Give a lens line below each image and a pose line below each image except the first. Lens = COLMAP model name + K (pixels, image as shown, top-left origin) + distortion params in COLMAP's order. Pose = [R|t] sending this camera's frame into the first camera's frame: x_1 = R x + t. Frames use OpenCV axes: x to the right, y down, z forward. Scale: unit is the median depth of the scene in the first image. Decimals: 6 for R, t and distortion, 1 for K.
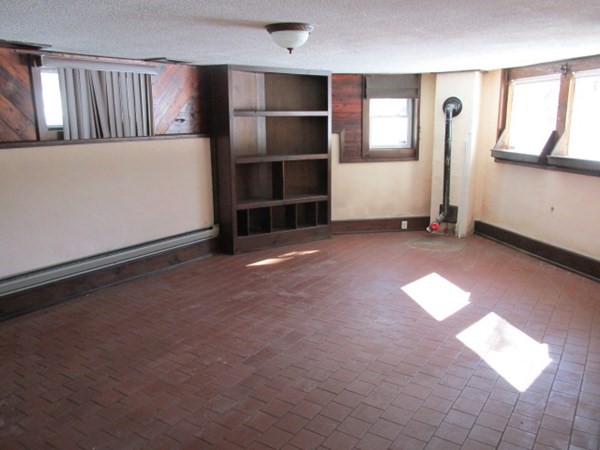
lens RADIAL K [[499.6, 0, 300.0], [0, 499.6, 225.0], [0, 0, 1]] dist [-0.003662, 0.004952]
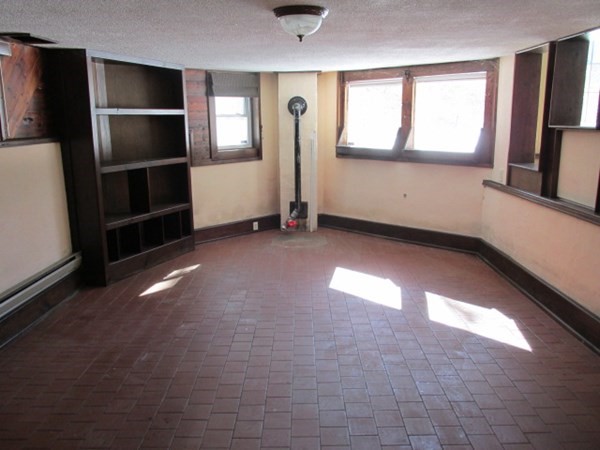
lens RADIAL K [[499.6, 0, 300.0], [0, 499.6, 225.0], [0, 0, 1]] dist [-0.003662, 0.004952]
pose [[0.838723, -0.115850, 0.532093, -0.266213], [0.116760, 0.992642, 0.032078, -0.025728], [-0.531894, 0.035223, 0.846078, 0.135044]]
